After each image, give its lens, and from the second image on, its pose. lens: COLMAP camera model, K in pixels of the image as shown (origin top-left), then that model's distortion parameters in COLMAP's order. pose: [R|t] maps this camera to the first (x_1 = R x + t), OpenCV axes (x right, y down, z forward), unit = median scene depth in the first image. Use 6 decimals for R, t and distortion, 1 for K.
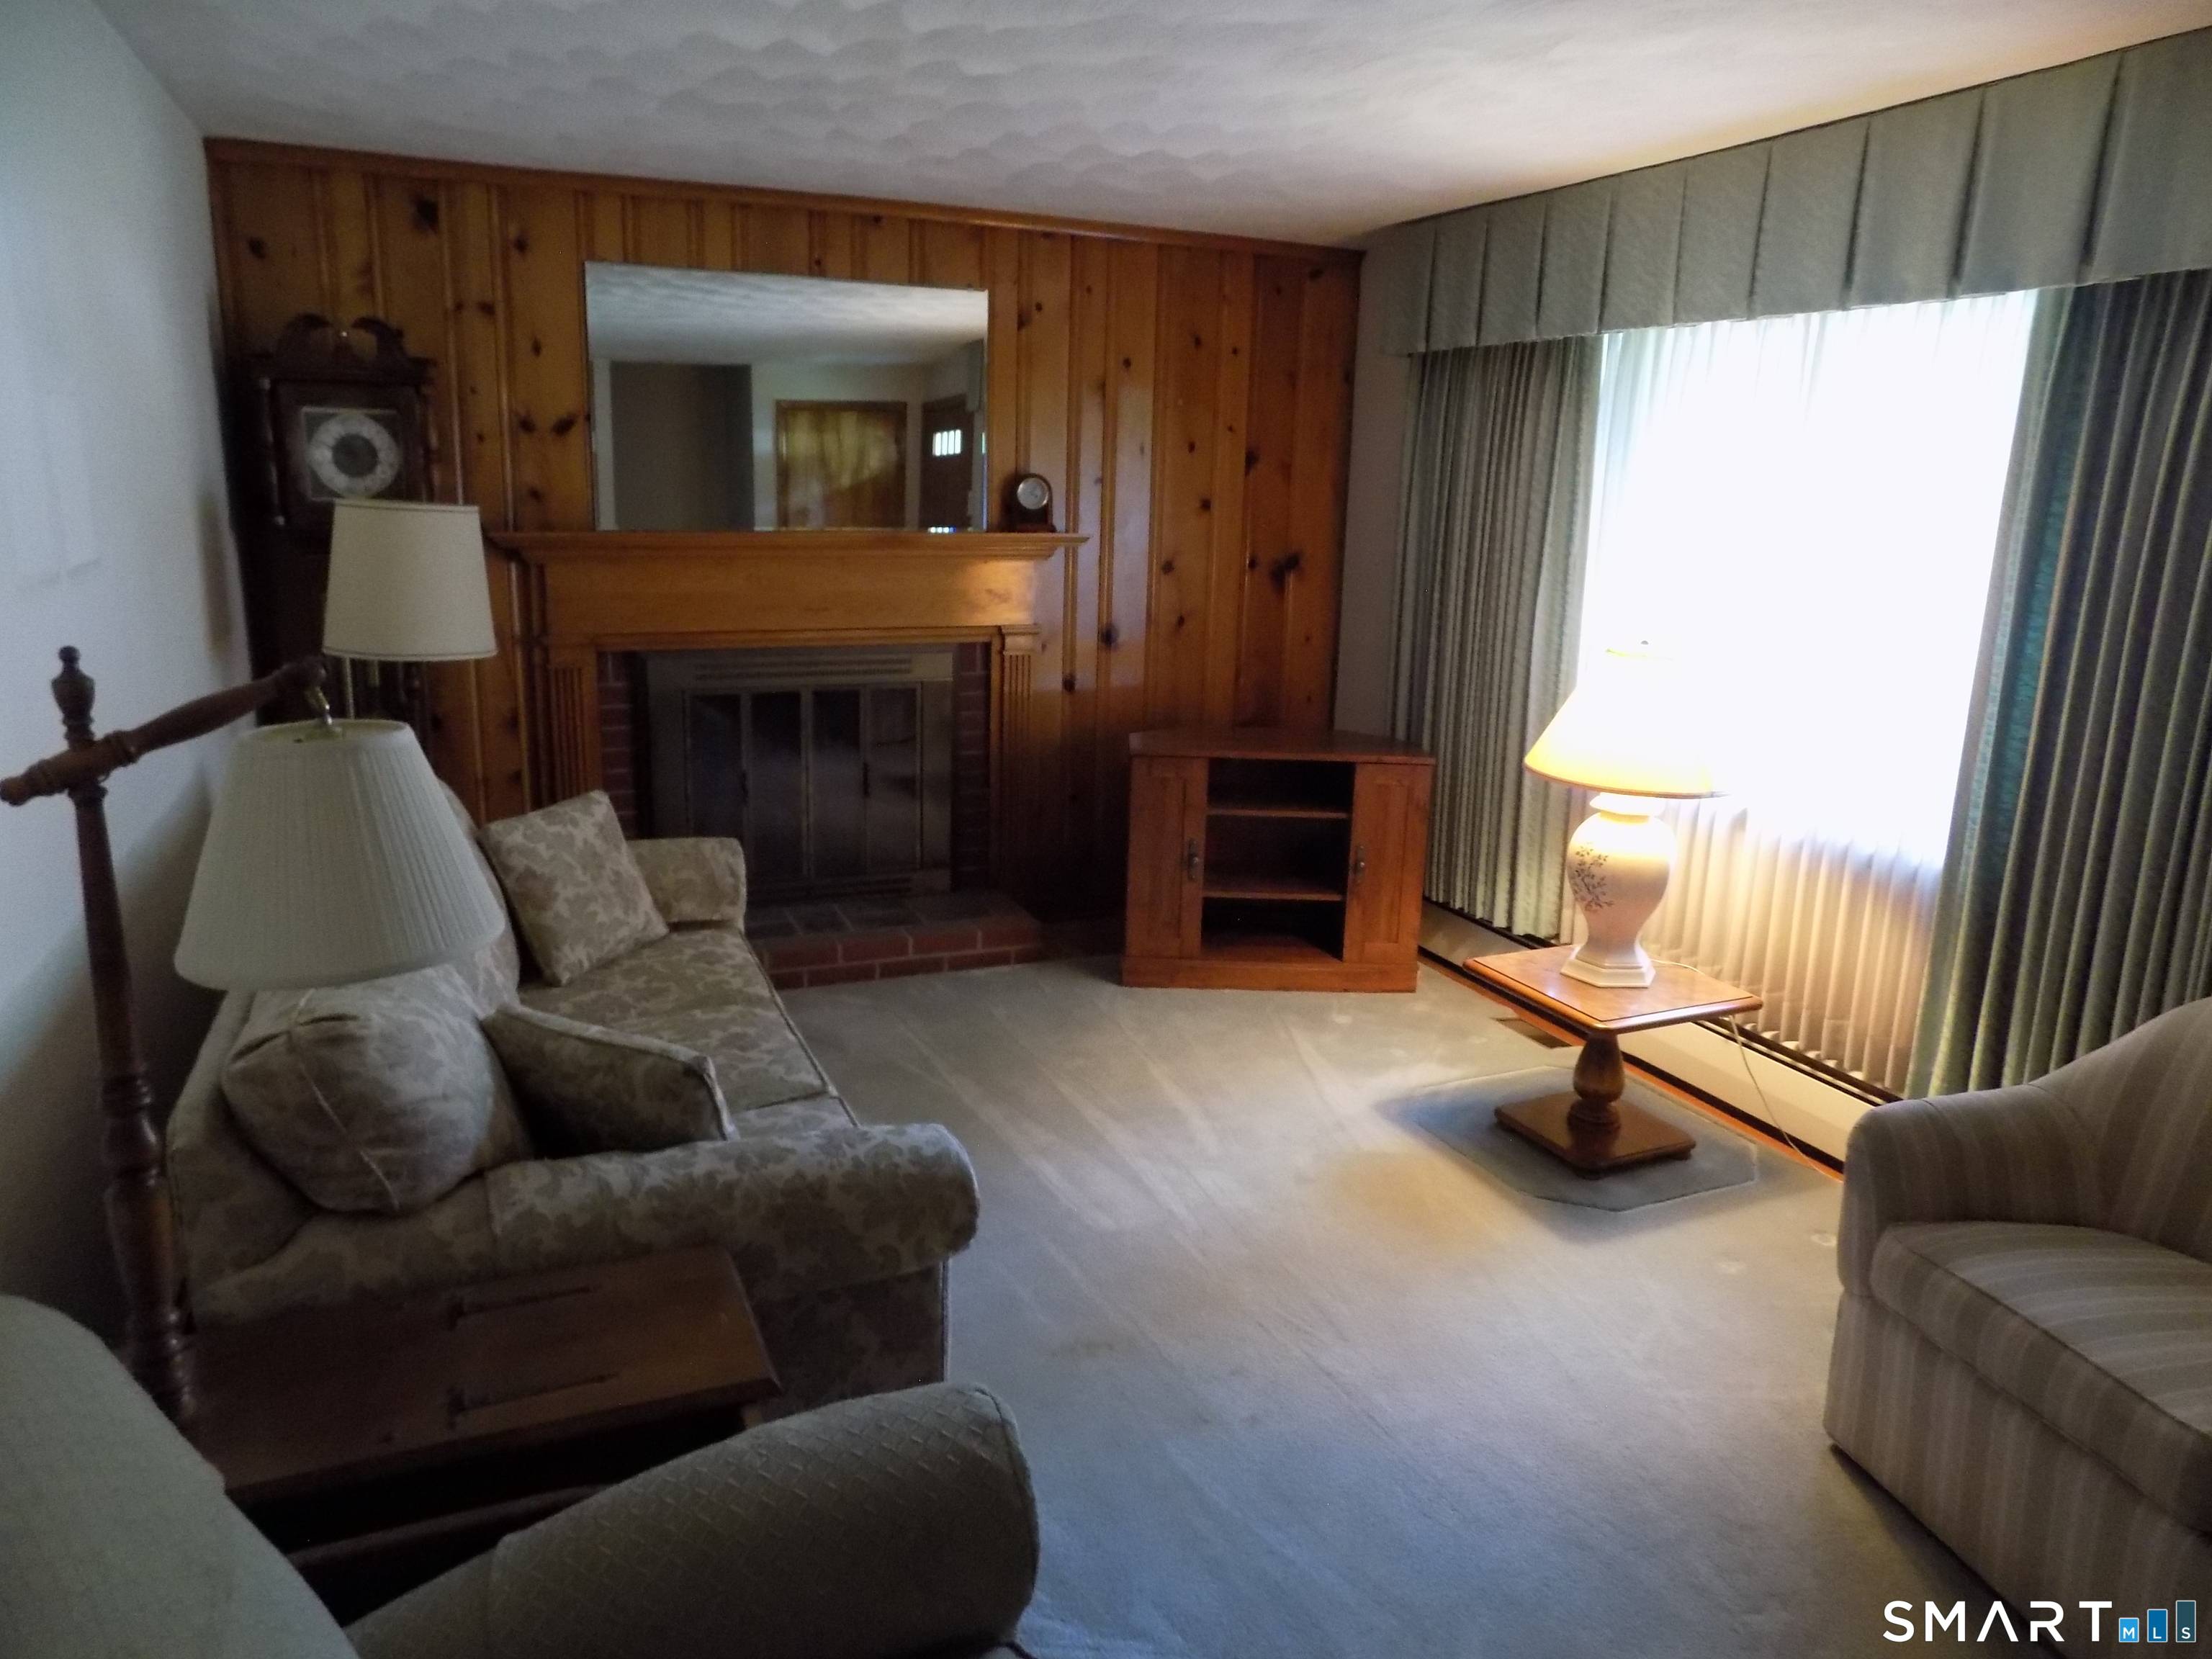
lens RADIAL K [[1491.0, 0, 1105.9], [0, 1491.0, 846.7], [0, 0, 1]] dist [-0.036807, 0.019986]
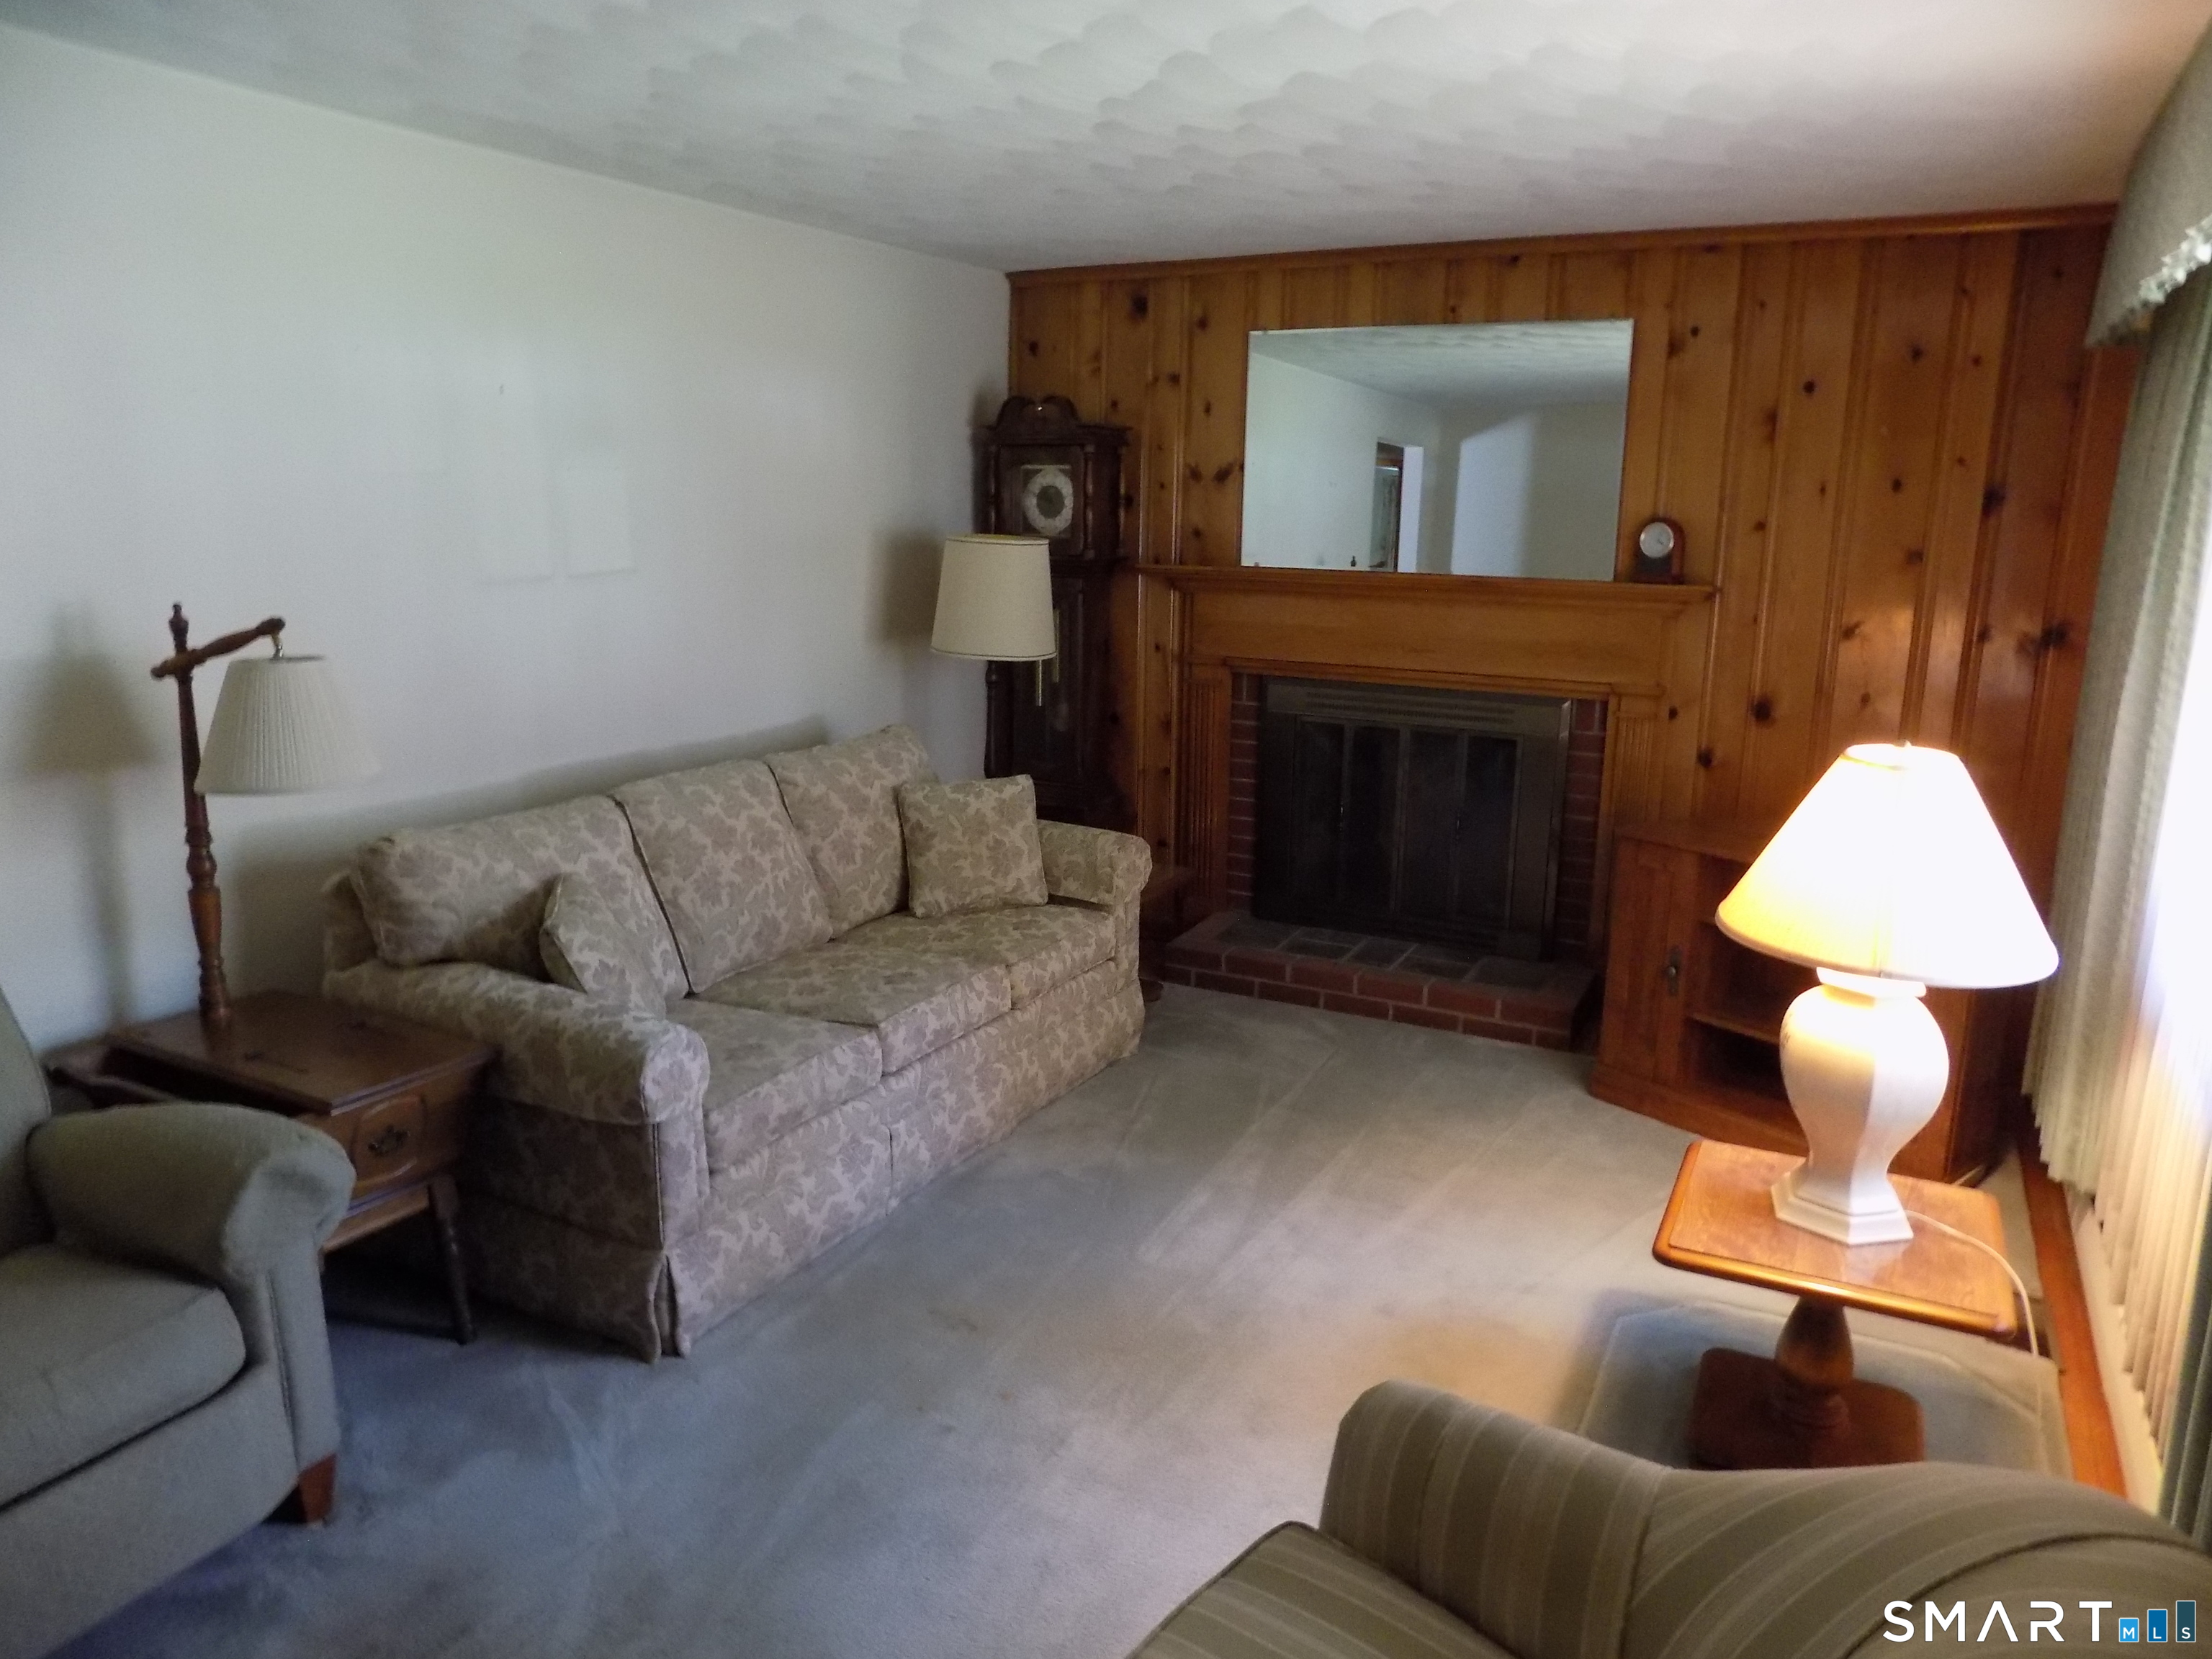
lens RADIAL K [[1491.0, 0, 1101.1], [0, 1491.0, 834.8], [0, 0, 1]] dist [-0.036807, 0.019986]
pose [[0.629145, 0.157630, -0.761137, 0.518449], [-0.187383, 0.981099, 0.048295, -0.049769], [0.754363, 0.112239, 0.646791, 0.219604]]
